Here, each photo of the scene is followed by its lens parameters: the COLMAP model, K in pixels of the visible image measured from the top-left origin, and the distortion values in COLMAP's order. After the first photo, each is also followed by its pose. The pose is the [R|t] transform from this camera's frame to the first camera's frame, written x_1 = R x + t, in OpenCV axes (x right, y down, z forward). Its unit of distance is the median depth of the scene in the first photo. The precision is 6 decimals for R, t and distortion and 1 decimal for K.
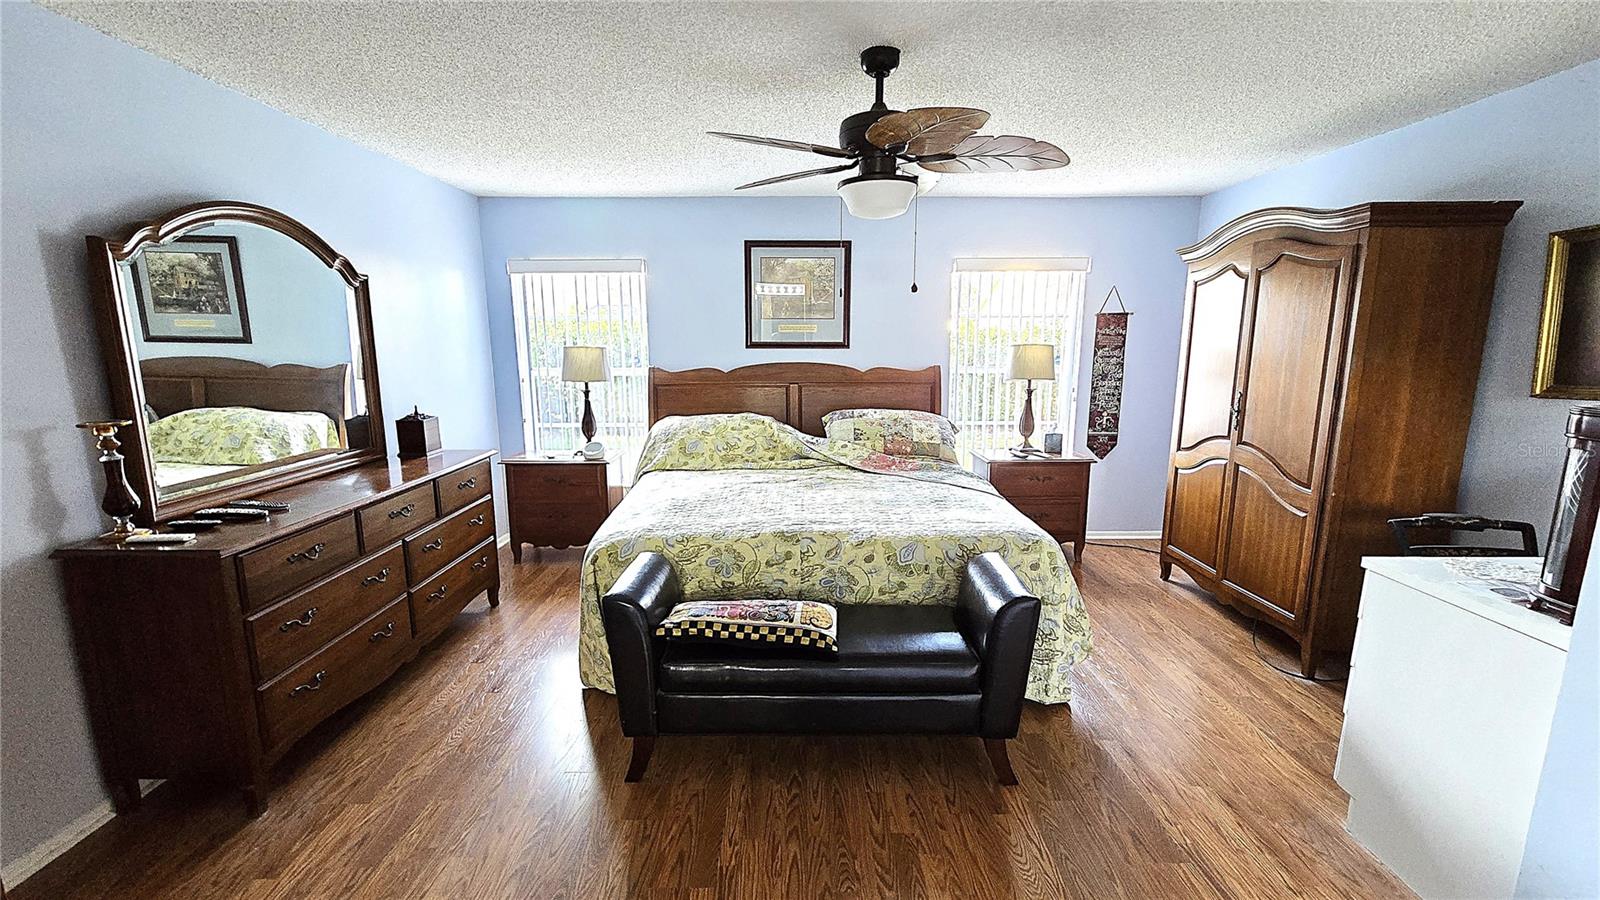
lens RADIAL K [[657.3, 0, 801.8], [0, 657.3, 453.6], [0, 0, 1]] dist [-0.000718, 0.002094]
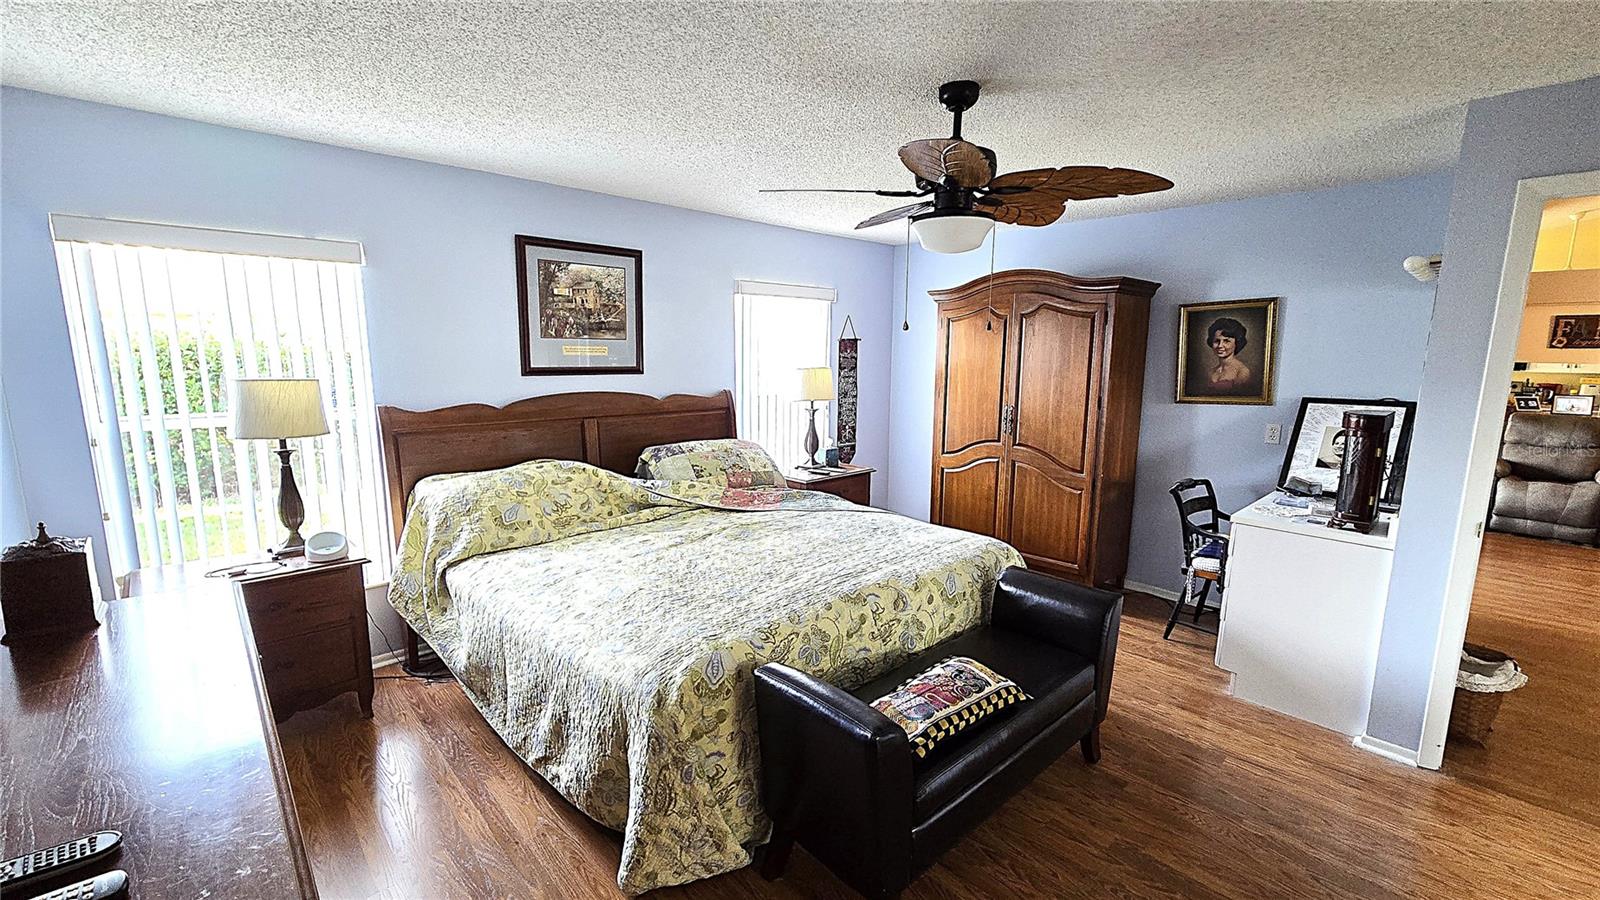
lens RADIAL K [[657.3, 0, 802.3], [0, 657.3, 452.7], [0, 0, 1]] dist [-0.000718, 0.002094]
pose [[0.733008, -0.098133, 0.673104, -0.411518], [0.108527, 0.993735, 0.026693, -0.062793], [-0.671507, 0.053484, 0.739066, 0.245936]]
